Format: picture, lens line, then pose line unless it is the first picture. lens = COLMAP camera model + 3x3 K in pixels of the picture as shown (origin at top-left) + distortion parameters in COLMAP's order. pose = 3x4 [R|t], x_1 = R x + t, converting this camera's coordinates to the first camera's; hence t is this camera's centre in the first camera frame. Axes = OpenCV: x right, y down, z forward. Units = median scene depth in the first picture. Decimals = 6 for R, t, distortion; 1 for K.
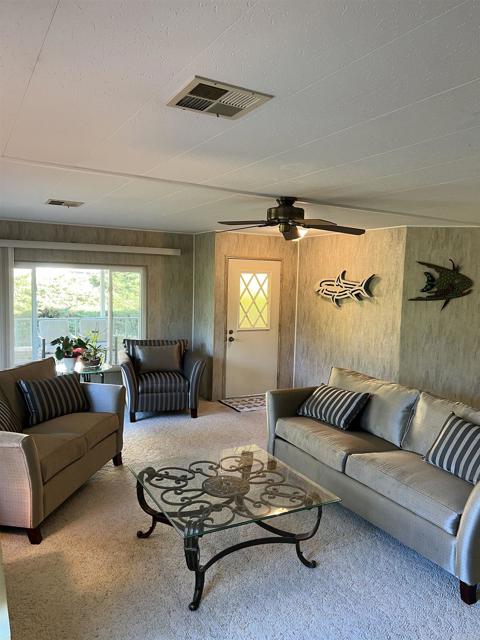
lens RADIAL K [[481.7, 0, 237.5], [0, 481.7, 322.8], [0, 0, 1]] dist [0.064269, -0.083258]
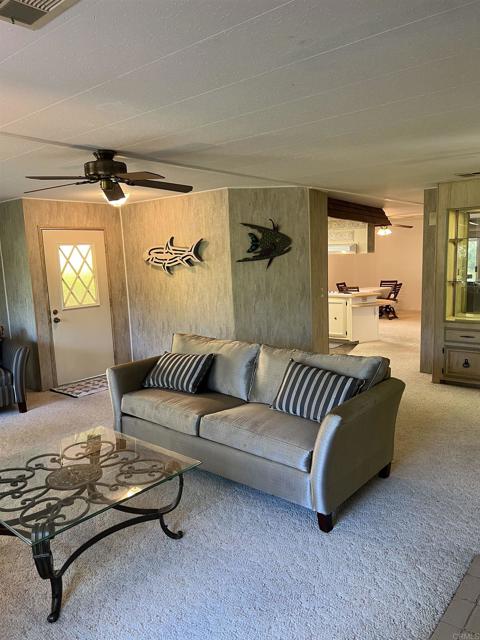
lens RADIAL K [[481.7, 0, 237.5], [0, 481.7, 322.8], [0, 0, 1]] dist [0.064269, -0.083258]
pose [[0.933118, -0.114926, 0.340710, -0.012739], [0.099169, 0.993051, 0.063368, 0.025662], [-0.345625, -0.025342, 0.938030, 0.057800]]
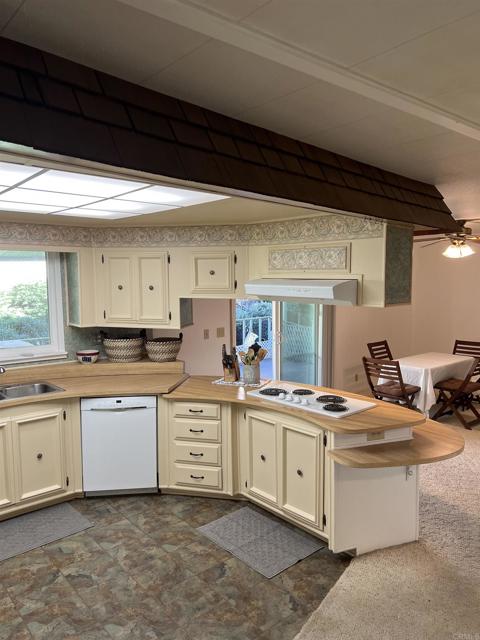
lens RADIAL K [[481.7, 0, 237.5], [0, 481.7, 322.8], [0, 0, 1]] dist [0.064269, -0.083258]
pose [[0.982012, -0.059232, 0.179289, 0.427171], [0.057974, 0.998243, 0.012248, -0.026682], [-0.179700, -0.001634, 0.983720, 0.581879]]
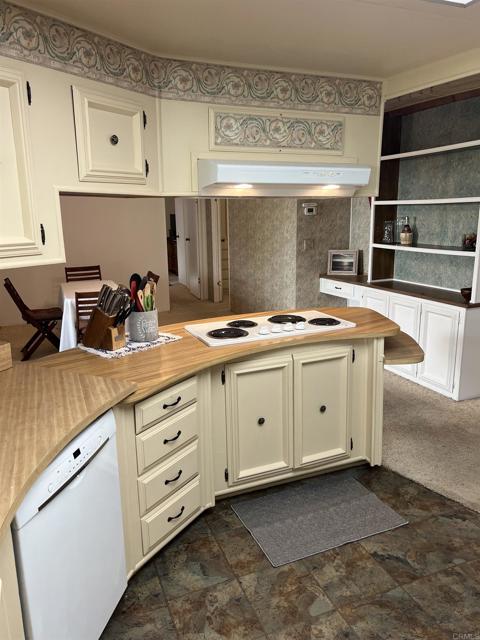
lens RADIAL K [[481.7, 0, 237.5], [0, 481.7, 322.8], [0, 0, 1]] dist [0.064269, -0.083258]
pose [[0.122849, -0.259331, 0.957943, 0.242396], [0.114141, 0.962542, 0.245938, -0.036629], [-0.985840, 0.079128, 0.147848, 0.965780]]
